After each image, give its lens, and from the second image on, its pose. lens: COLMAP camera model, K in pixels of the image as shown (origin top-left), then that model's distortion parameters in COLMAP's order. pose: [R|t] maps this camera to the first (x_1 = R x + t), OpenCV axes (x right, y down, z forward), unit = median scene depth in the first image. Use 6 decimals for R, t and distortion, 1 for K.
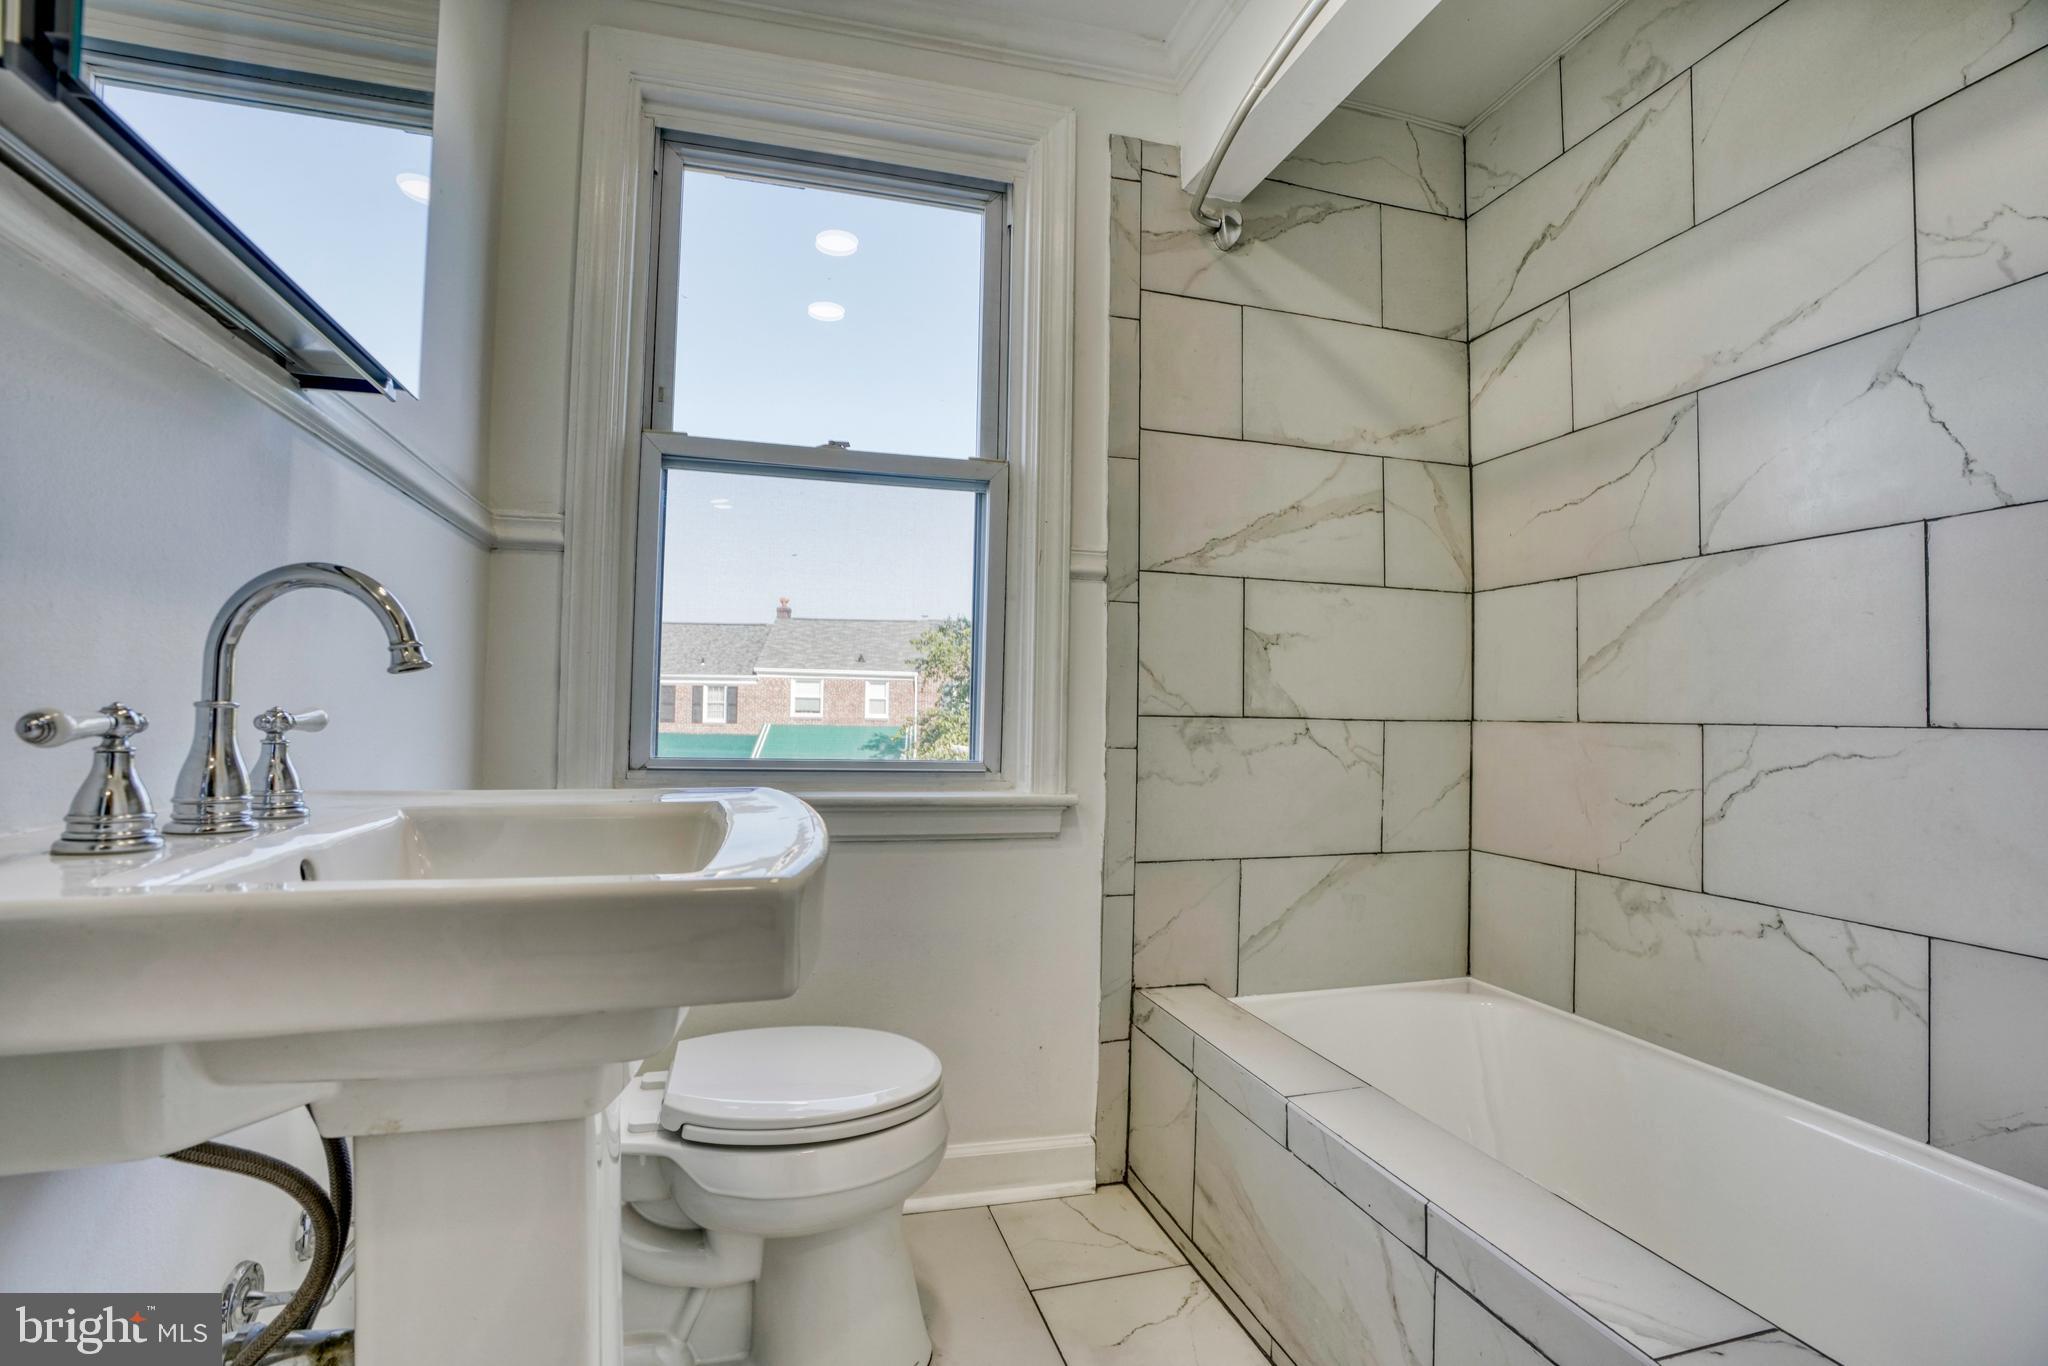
lens RADIAL K [[926.0, 0, 1007.1], [0, 926.0, 672.8], [0, 0, 1]] dist [-0.065084, 0.024898]
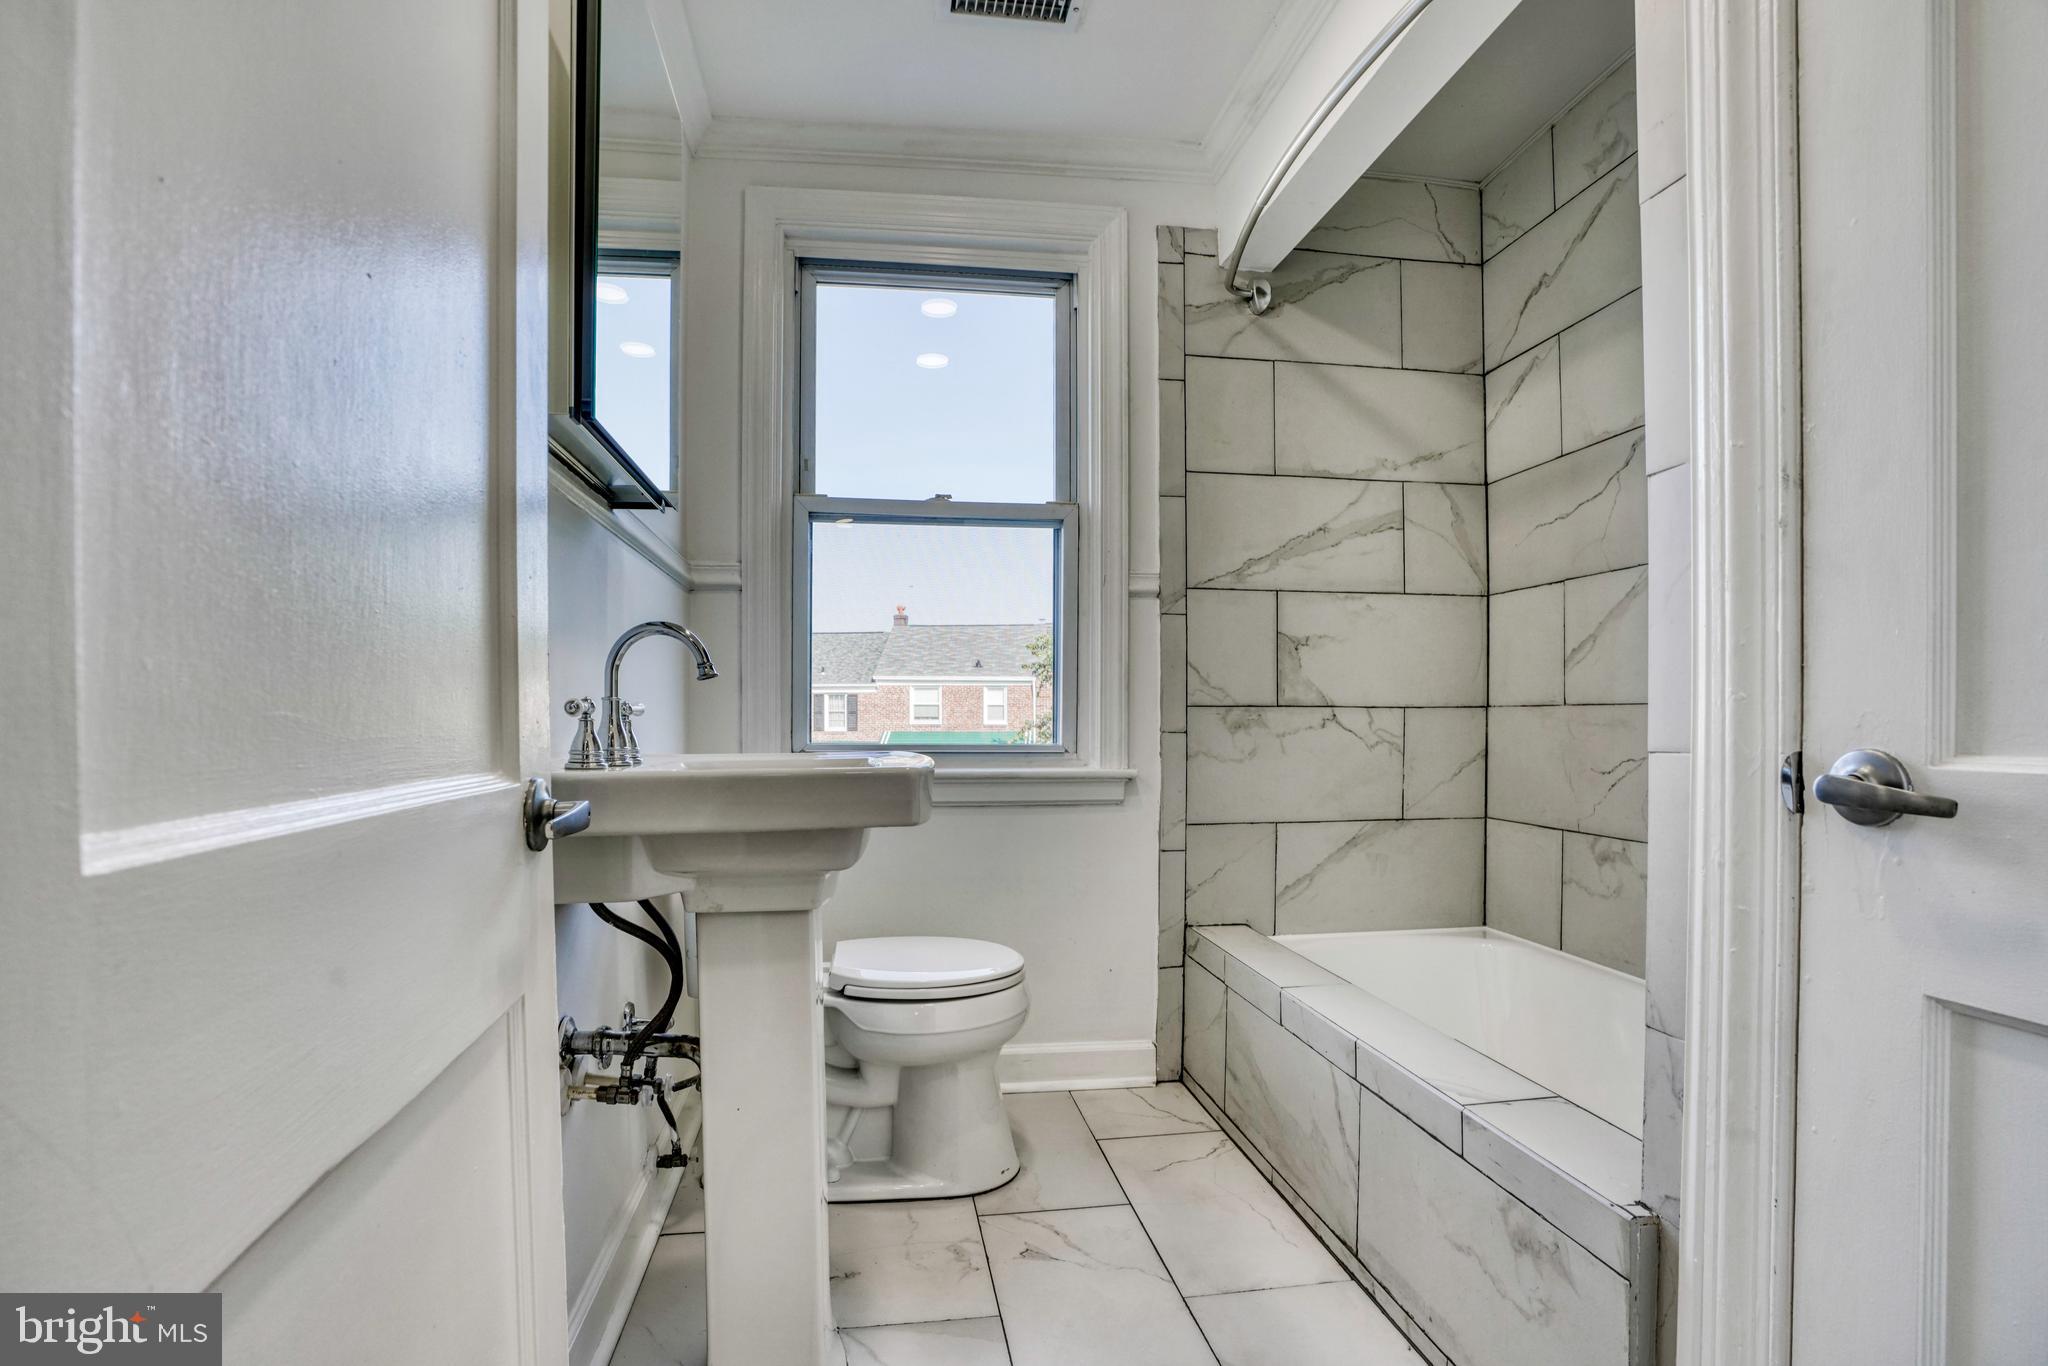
lens RADIAL K [[945.4, 0, 1004.6], [0, 945.4, 692.0], [0, 0, 1]] dist [-0.064153, 0.025794]
pose [[0.991390, -0.020111, -0.129392, 0.061388], [0.022201, 0.999645, 0.014729, 0.003409], [0.129049, -0.017474, 0.991484, -0.269569]]
